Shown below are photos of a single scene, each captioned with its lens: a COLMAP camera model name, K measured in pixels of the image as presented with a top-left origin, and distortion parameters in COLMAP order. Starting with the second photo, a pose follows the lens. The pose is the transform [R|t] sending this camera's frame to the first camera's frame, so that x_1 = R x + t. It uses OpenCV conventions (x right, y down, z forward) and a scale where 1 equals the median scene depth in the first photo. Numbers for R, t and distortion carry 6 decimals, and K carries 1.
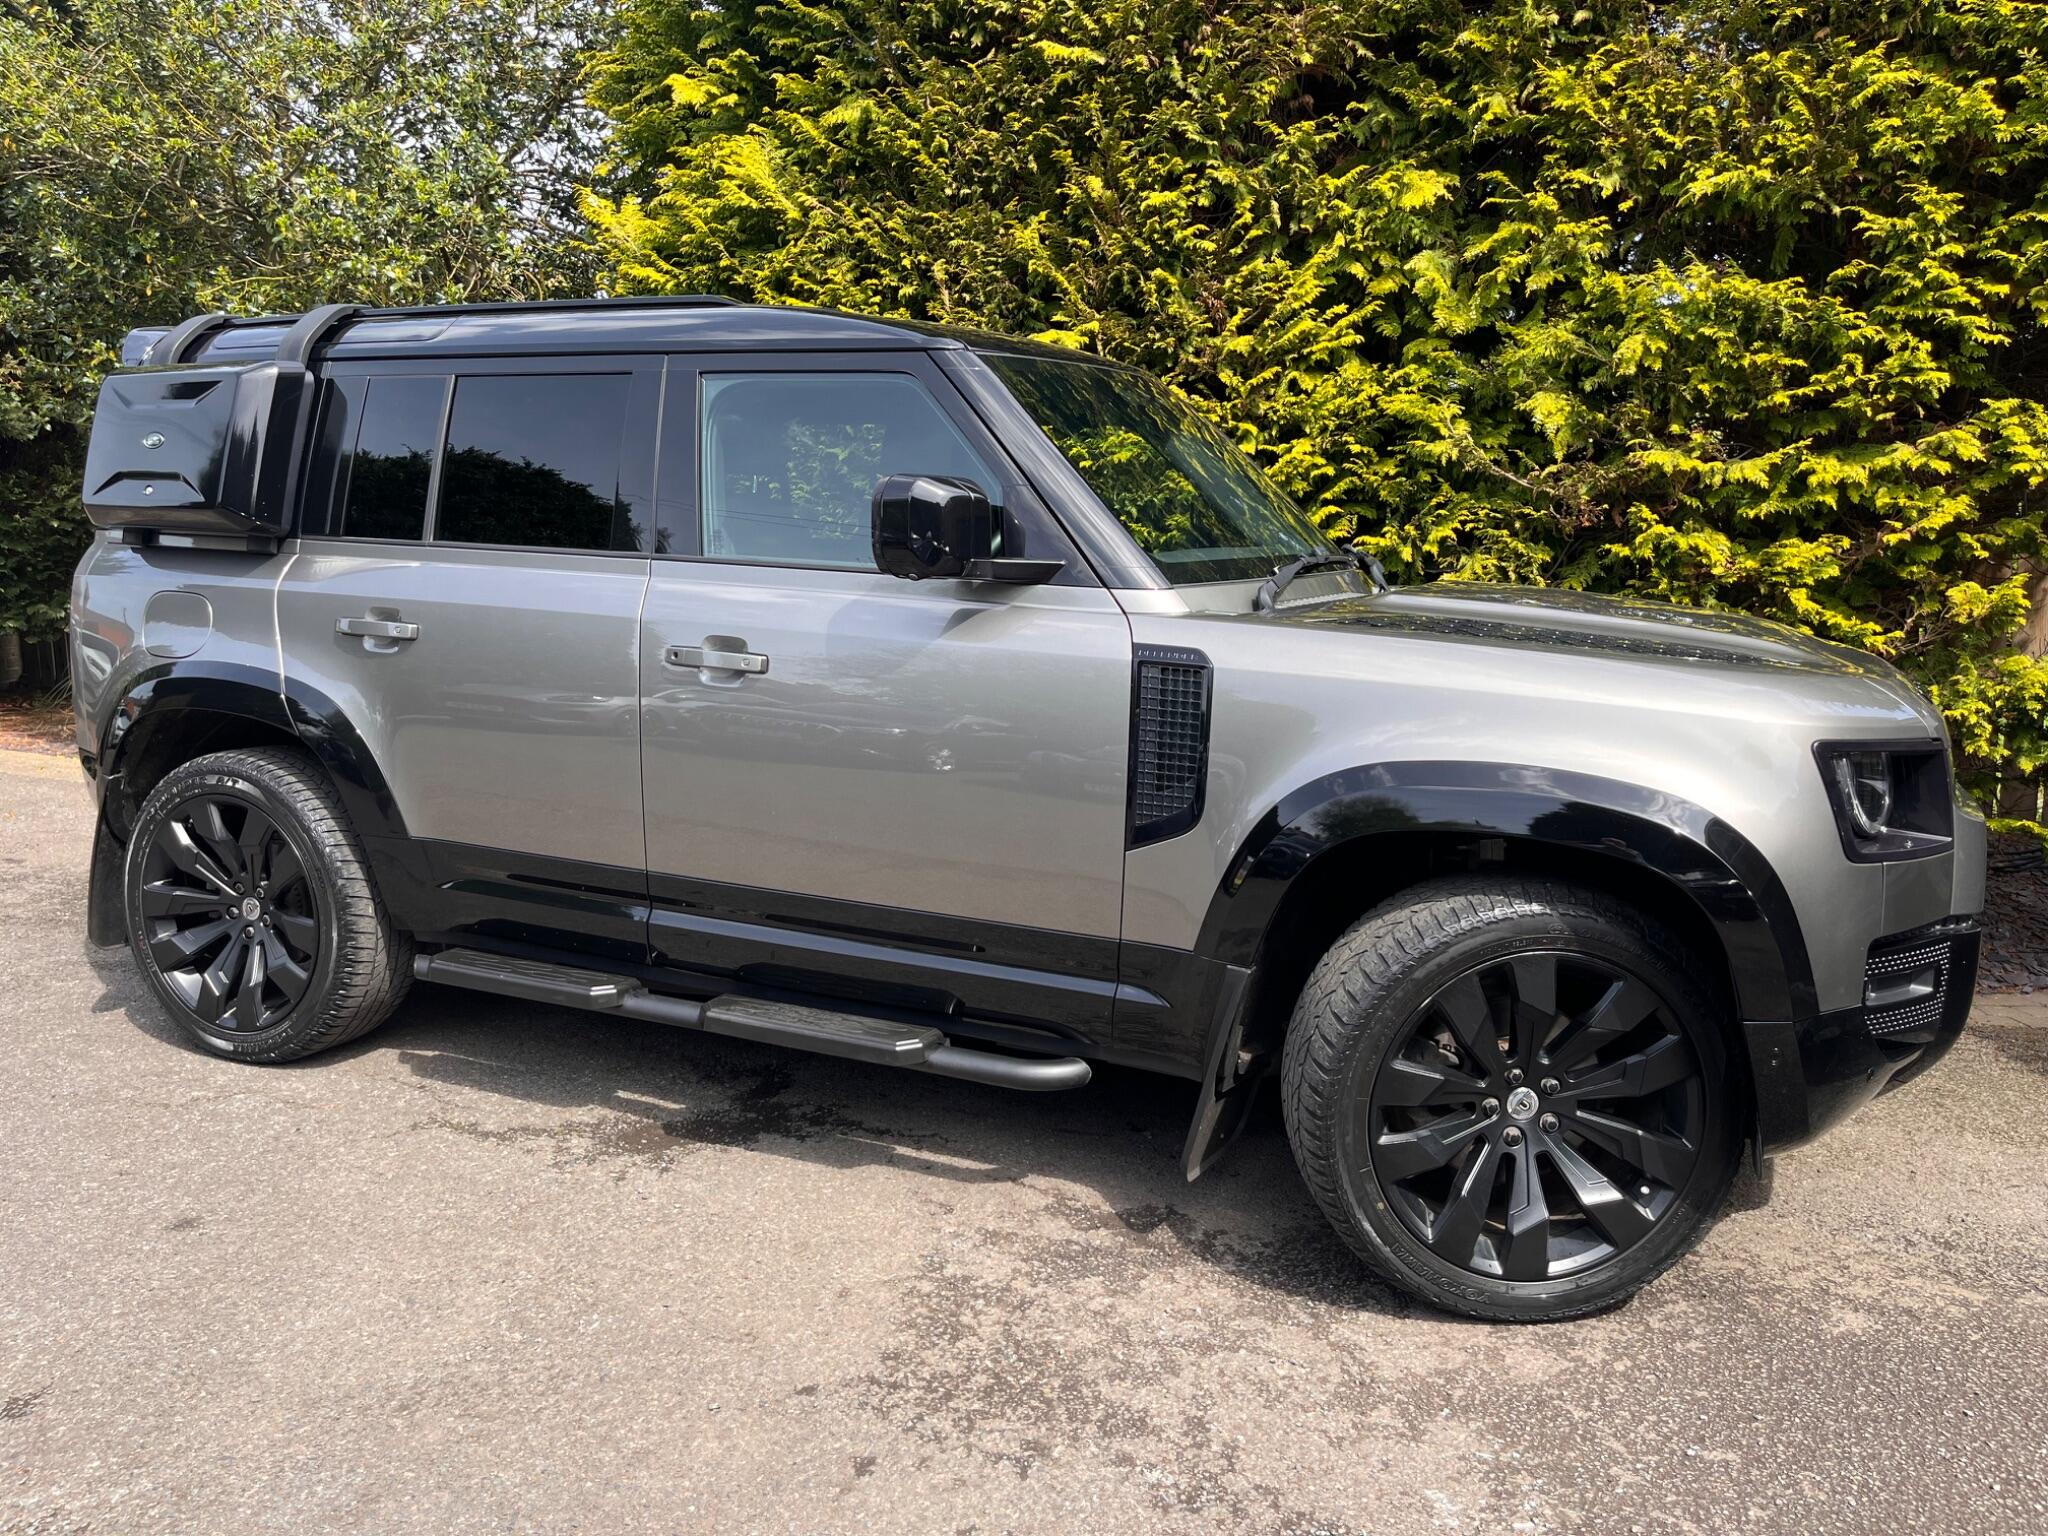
lens RADIAL K [[1553.1, 0, 1022.3], [0, 1553.1, 758.5], [0, 0, 1]] dist [0.055949, -0.091527]
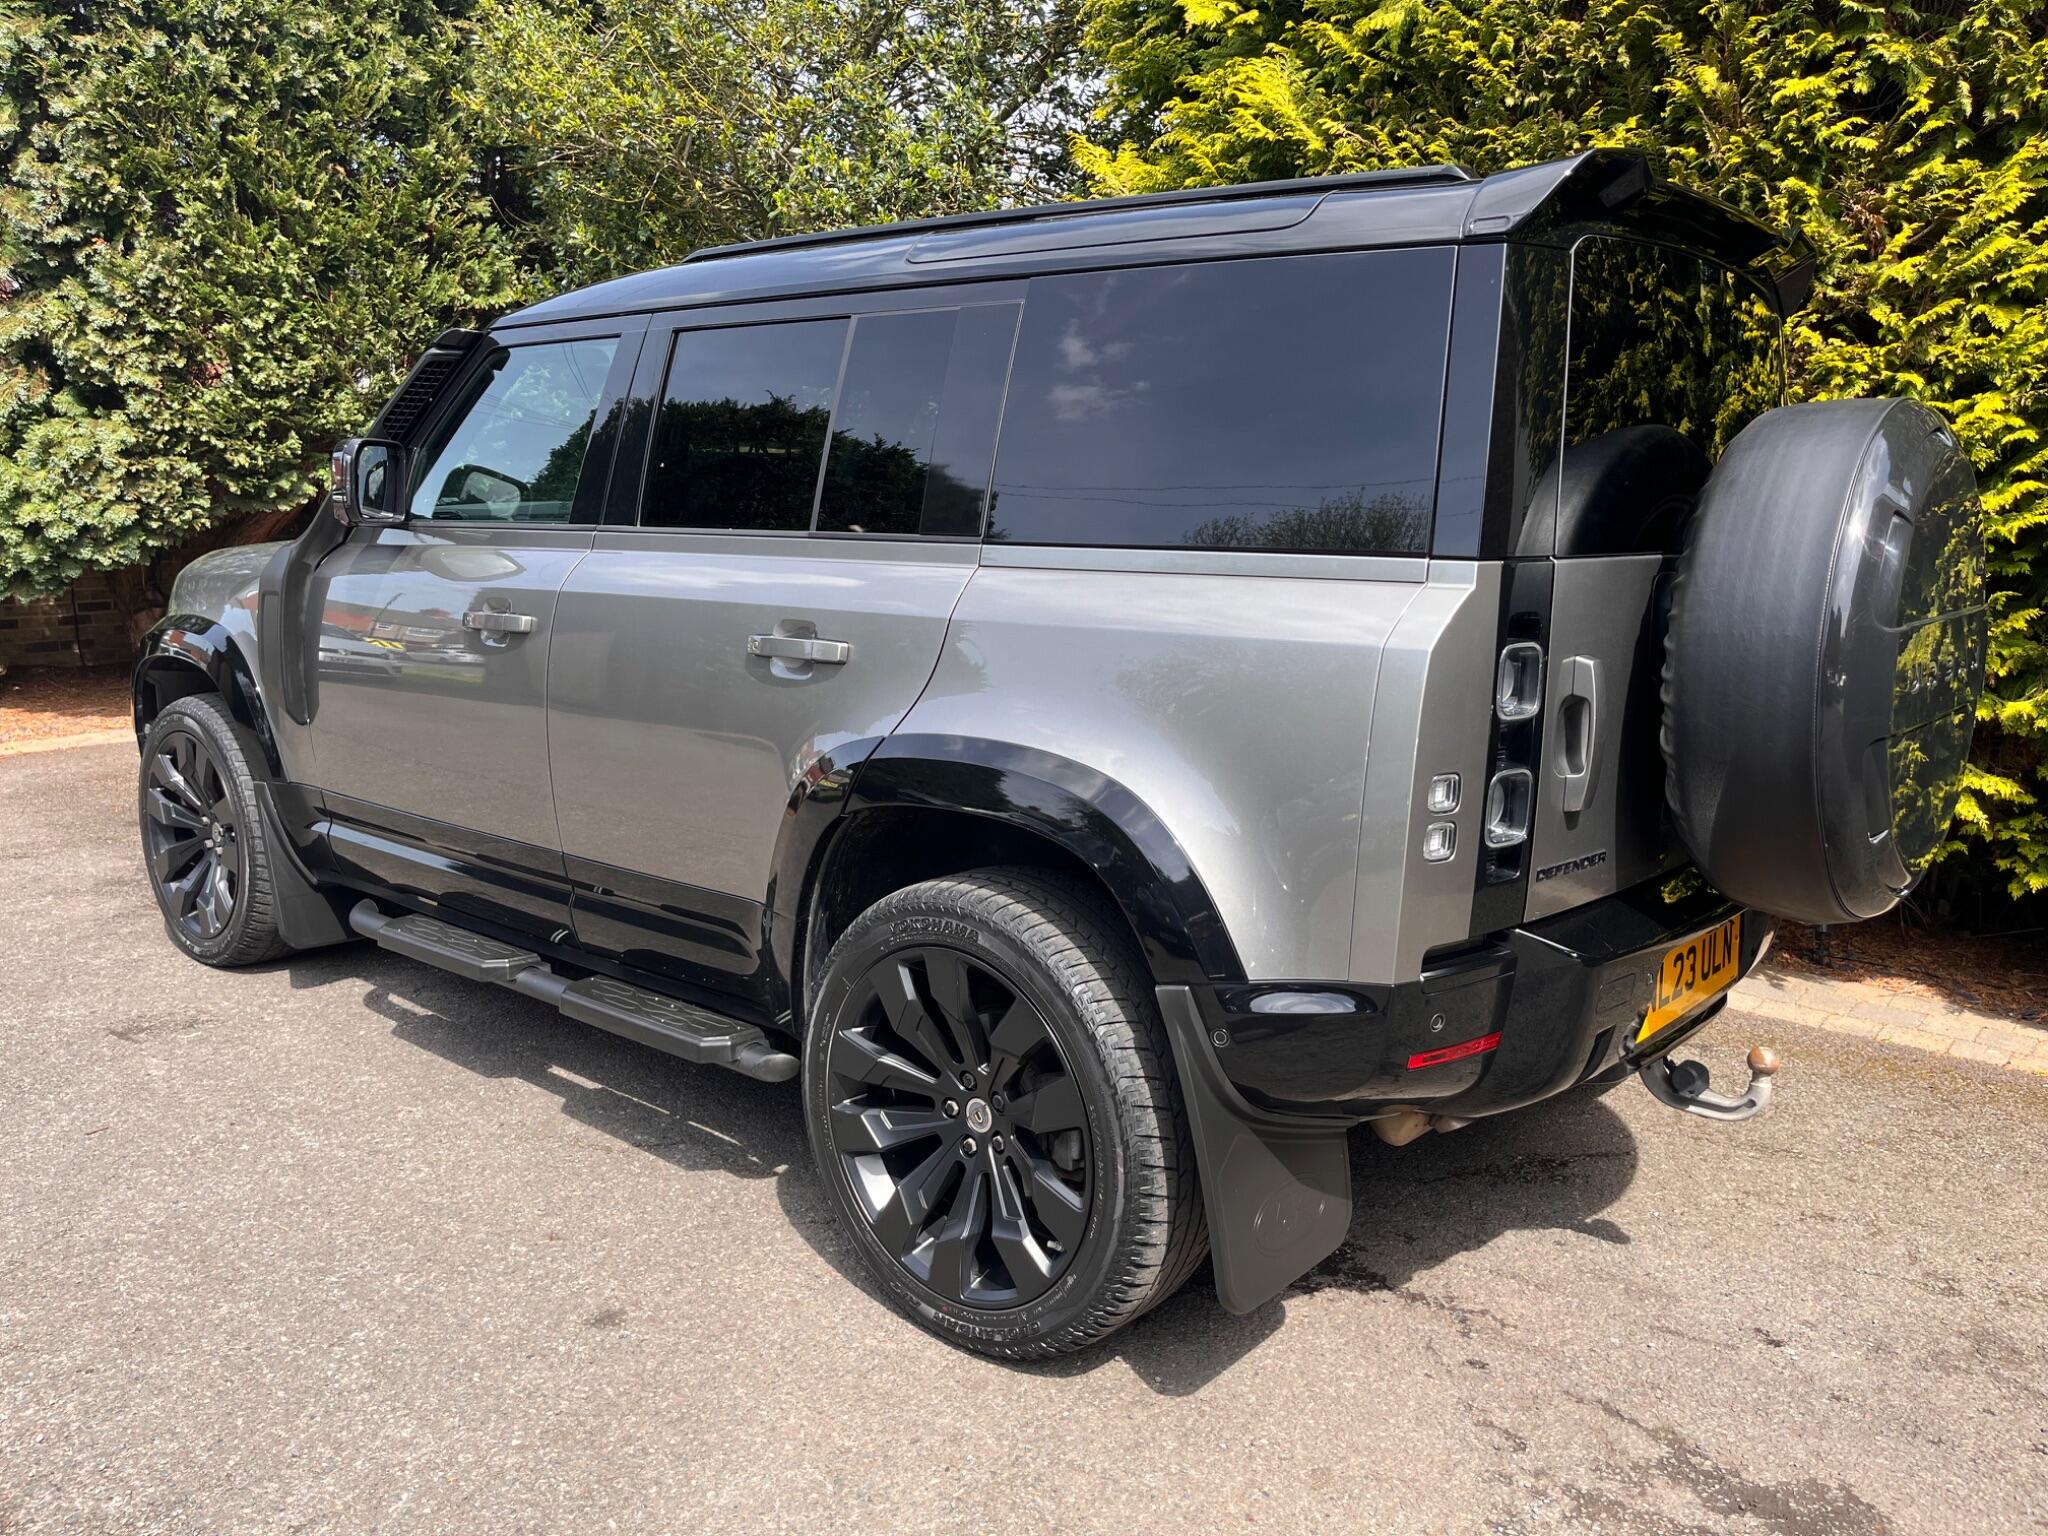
lens RADIAL K [[1532.6, 0, 1024.0], [0, 1532.6, 768.0], [0, 0, 1]] dist [0.105163, -0.153737]
pose [[0.959050, 0.046581, -0.279381, -0.050154], [-0.040419, 0.998797, 0.027779, -0.025970], [0.280339, -0.015350, 0.959778, 0.143133]]
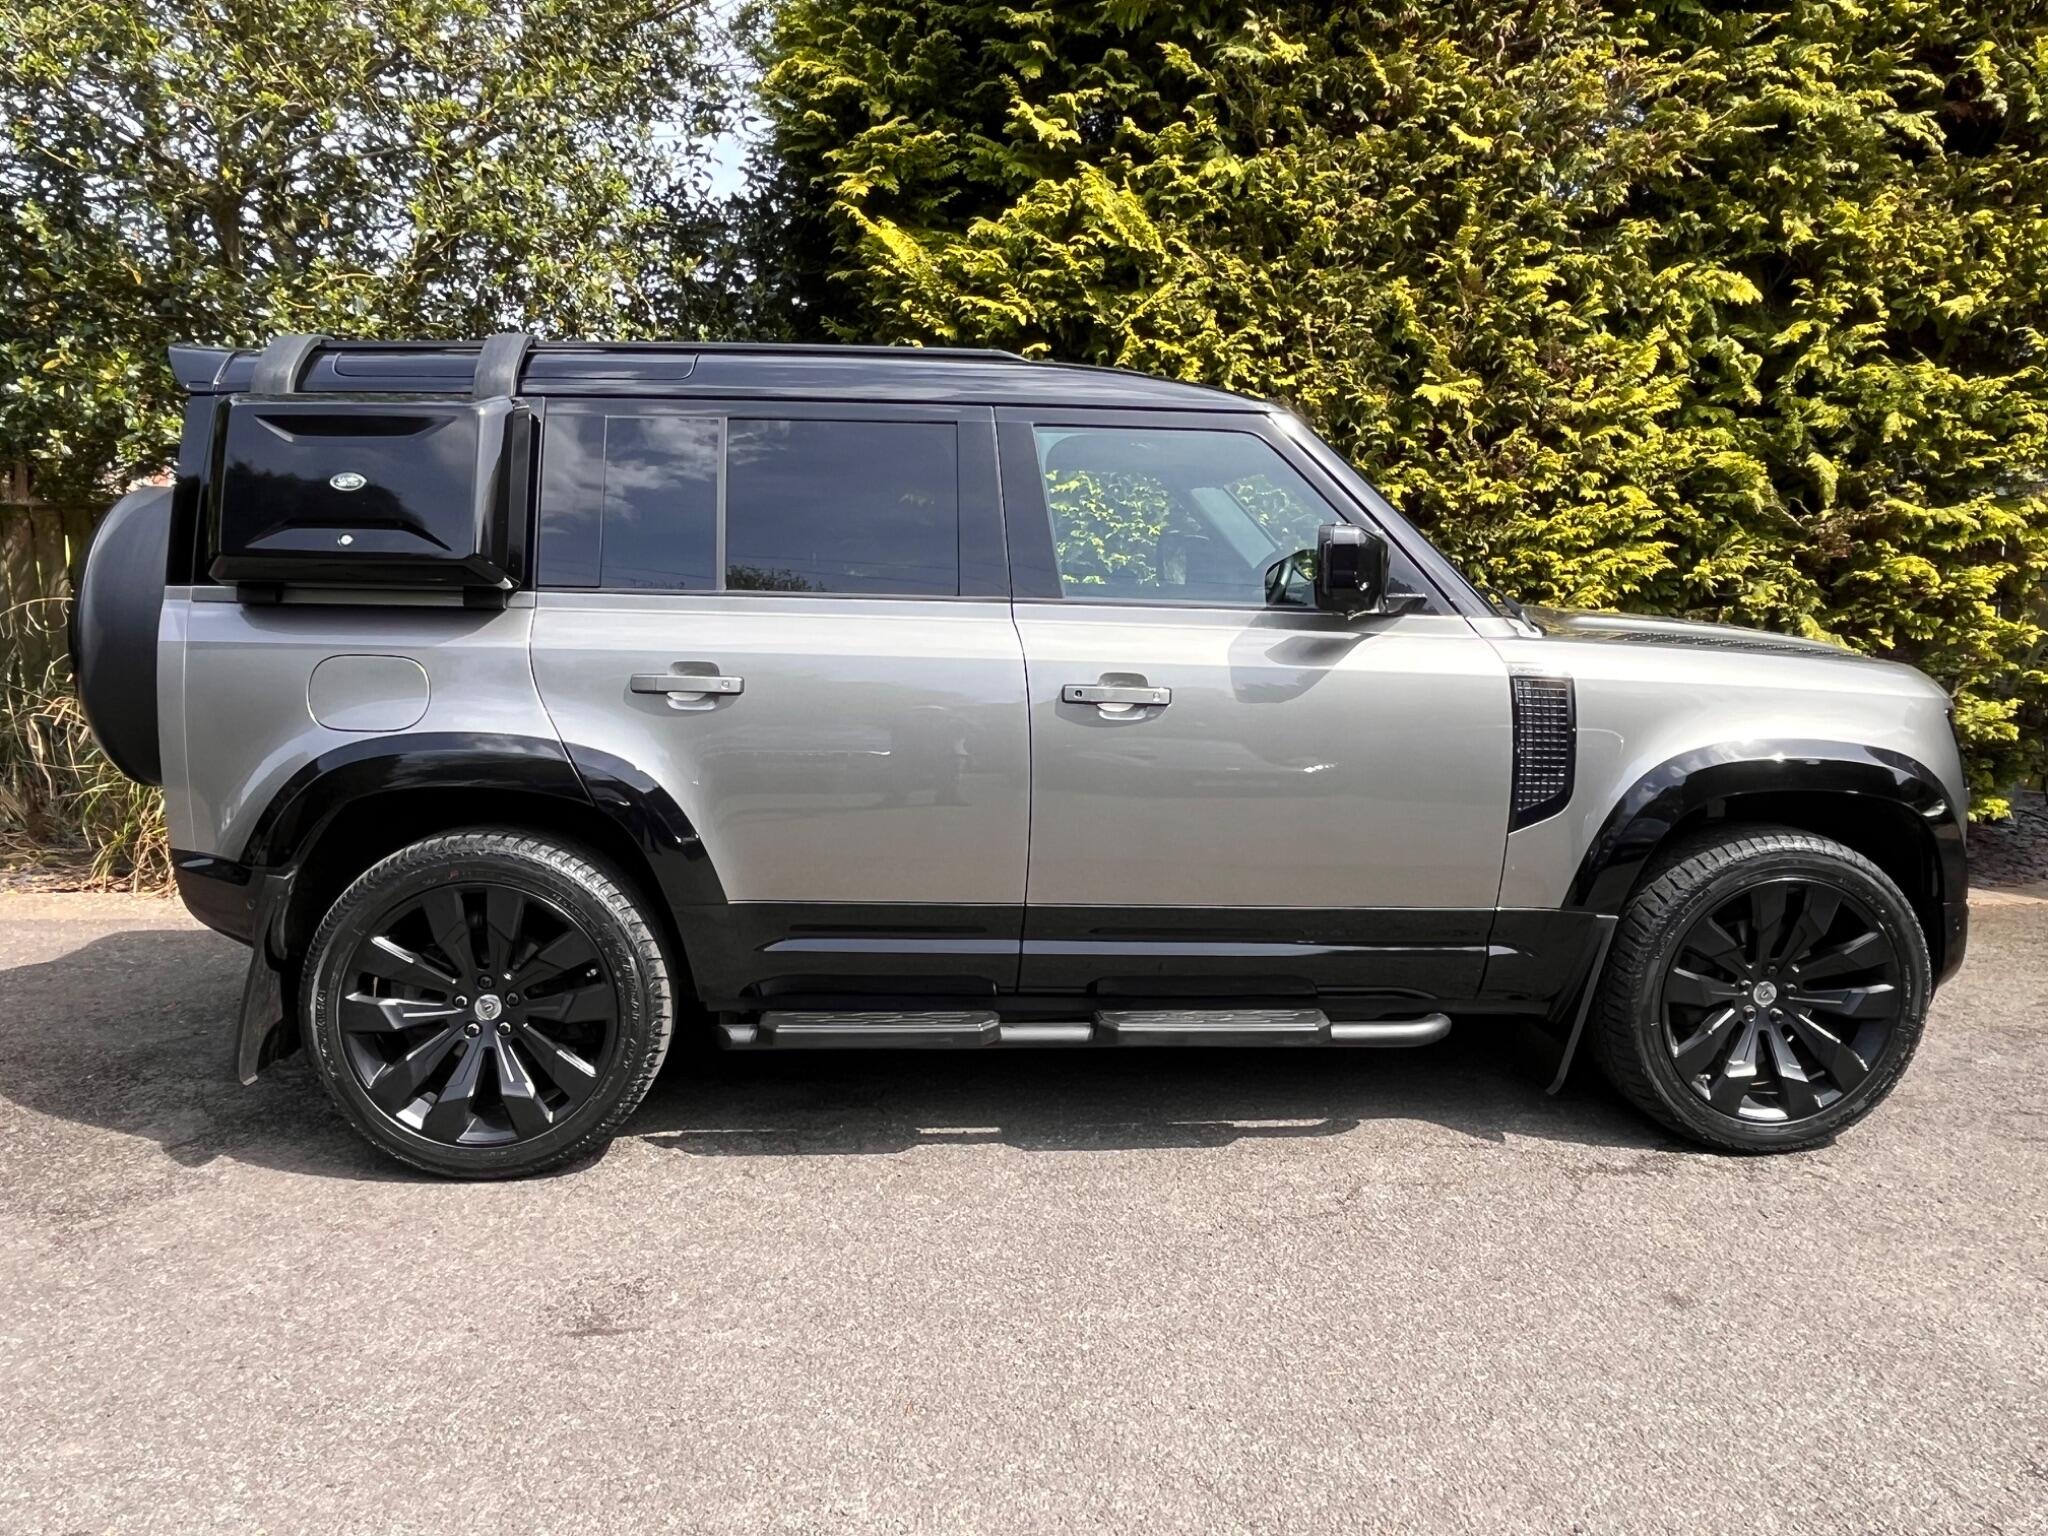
lens RADIAL K [[1577.9, 0, 1025.2], [0, 1577.9, 814.9], [0, 0, 1]] dist [0.001997, -0.018903]
pose [[0.882505, -0.086514, 0.462277, -0.814484], [0.080840, 0.996210, 0.032111, -0.031449], [-0.463303, 0.009032, 0.886154, 0.150233]]
